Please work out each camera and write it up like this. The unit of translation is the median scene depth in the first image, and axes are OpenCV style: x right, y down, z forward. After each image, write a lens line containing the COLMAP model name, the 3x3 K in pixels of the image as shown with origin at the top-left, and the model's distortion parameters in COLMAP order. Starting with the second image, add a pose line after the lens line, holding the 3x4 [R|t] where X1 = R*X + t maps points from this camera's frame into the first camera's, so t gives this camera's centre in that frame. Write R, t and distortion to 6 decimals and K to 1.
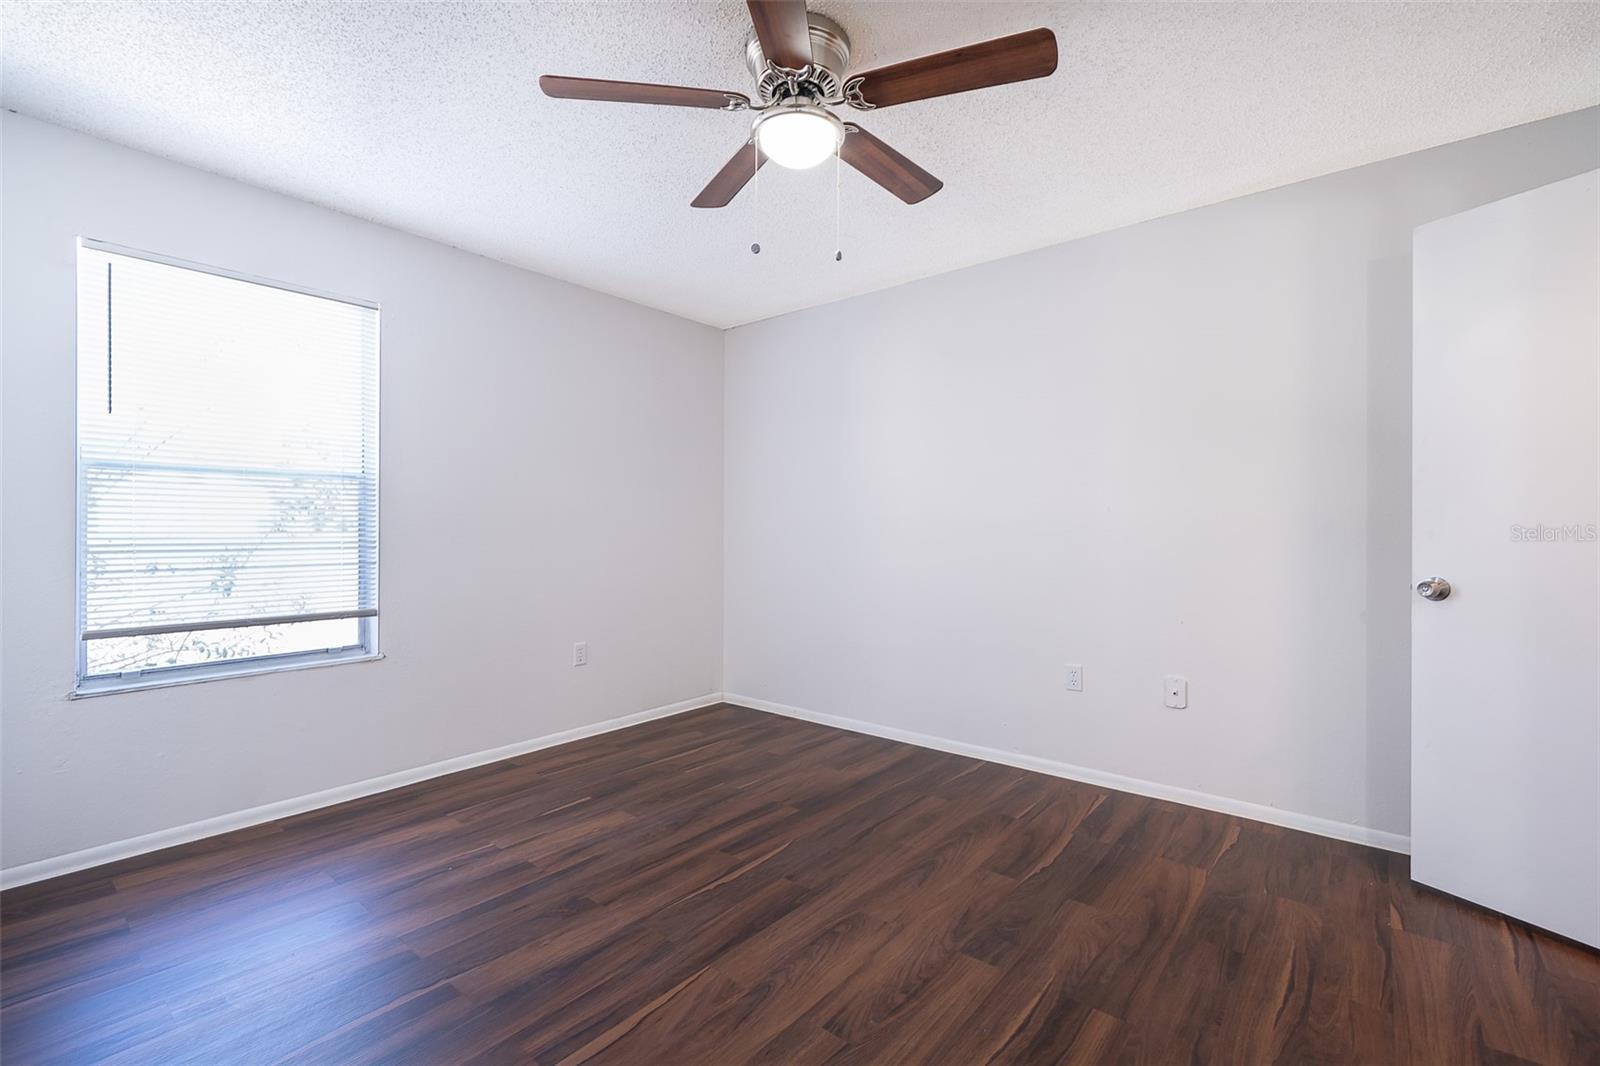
lens RADIAL K [[700.5, 0, 799.0], [0, 700.5, 533.0], [0, 0, 1]] dist [0.000407, -0.001193]
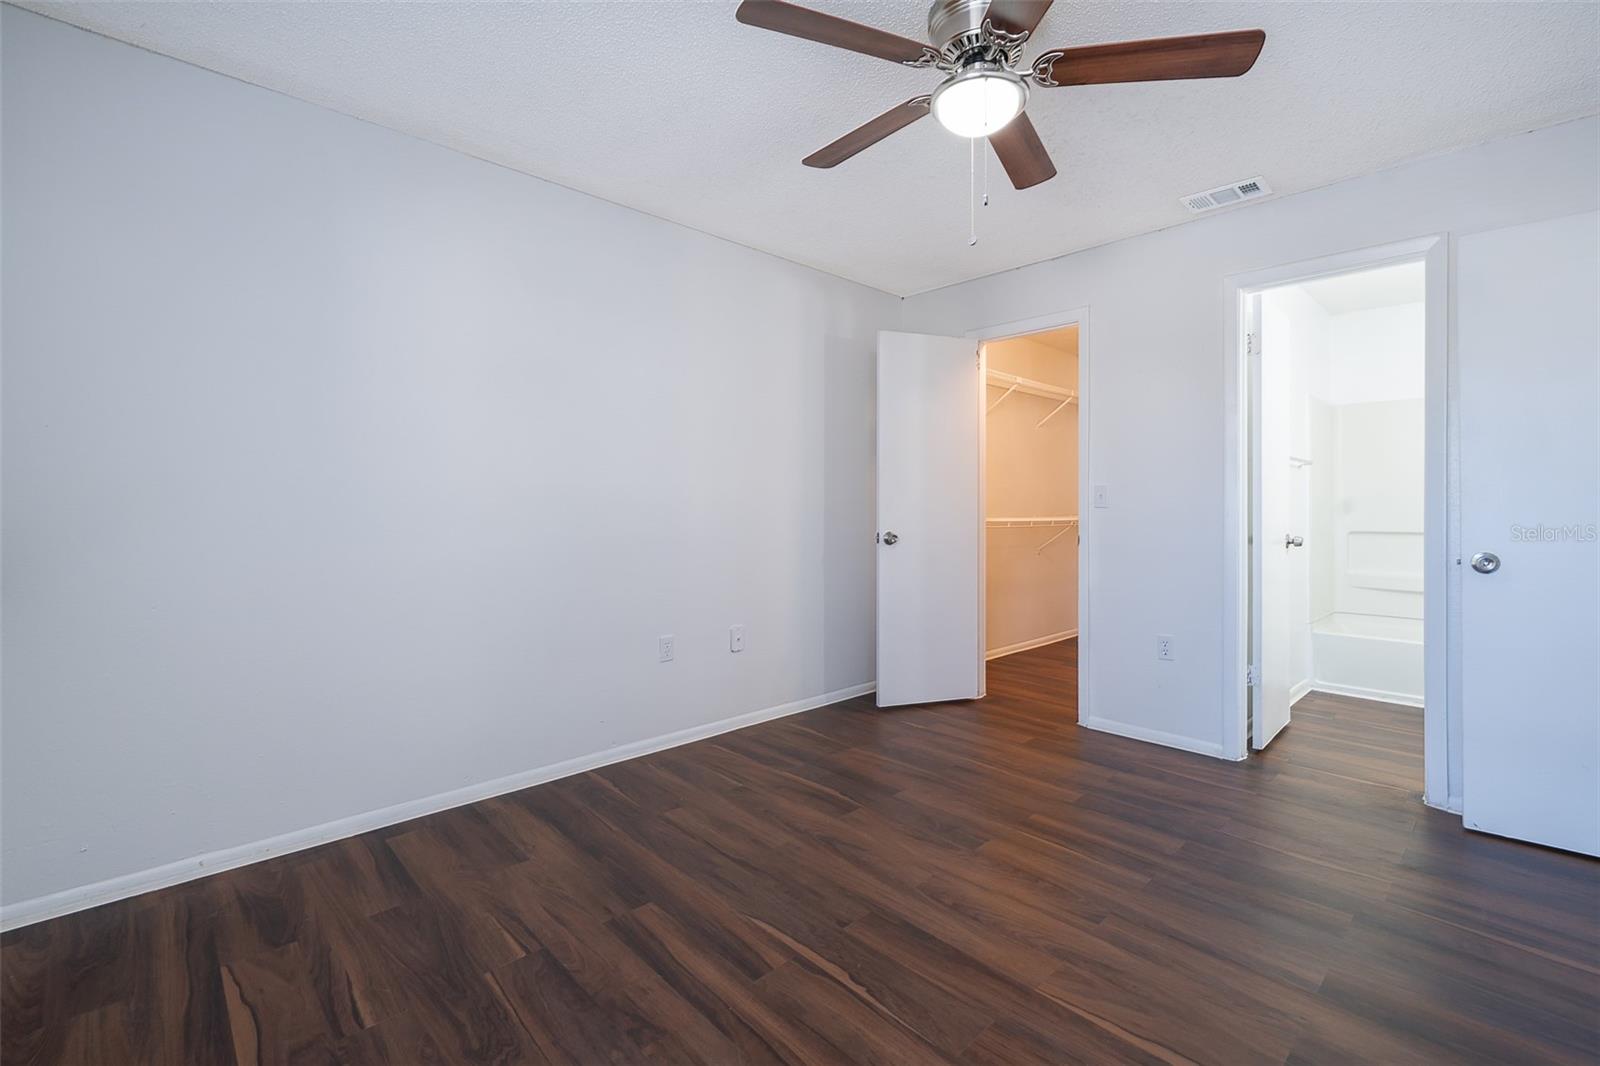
lens RADIAL K [[700.5, 0, 811.5], [0, 700.5, 503.1], [0, 0, 1]] dist [0.000407, -0.001193]
pose [[0.123914, -0.002918, 0.992289, -0.760895], [0.001626, 0.999995, 0.002737, -0.012692], [-0.992292, 0.001275, 0.123918, 0.837246]]
